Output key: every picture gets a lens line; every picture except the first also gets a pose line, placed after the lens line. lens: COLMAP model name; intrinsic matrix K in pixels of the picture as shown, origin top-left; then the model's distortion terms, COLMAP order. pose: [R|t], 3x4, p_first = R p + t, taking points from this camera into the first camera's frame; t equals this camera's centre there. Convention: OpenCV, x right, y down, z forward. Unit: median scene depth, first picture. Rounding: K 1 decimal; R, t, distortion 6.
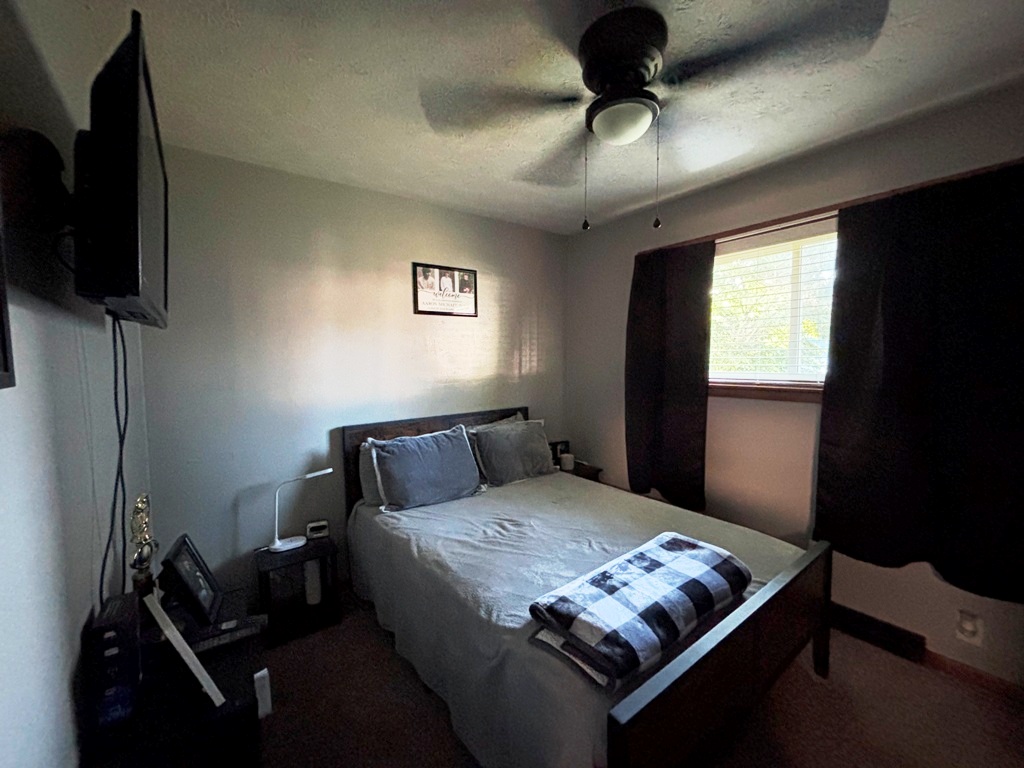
lens RADIAL K [[410.0, 0, 512.7], [0, 410.0, 394.6], [0, 0, 1]] dist [0.000851, 0.000031]
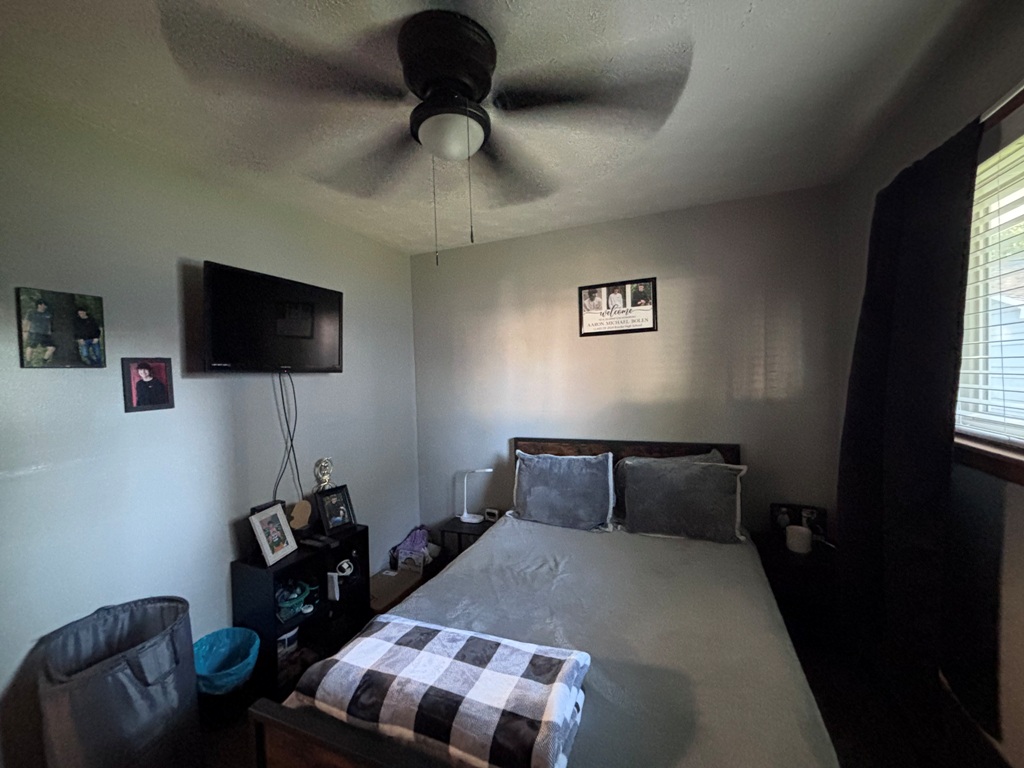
lens RADIAL K [[417.2, 0, 512.0], [0, 417.2, 384.0], [0, 0, 1]] dist [0.000688, 0.005702]
pose [[0.495270, 0.021428, -0.868475, 0.576666], [-0.049002, 0.998793, -0.003302, -0.066154], [0.867356, 0.044193, 0.495722, 0.338257]]
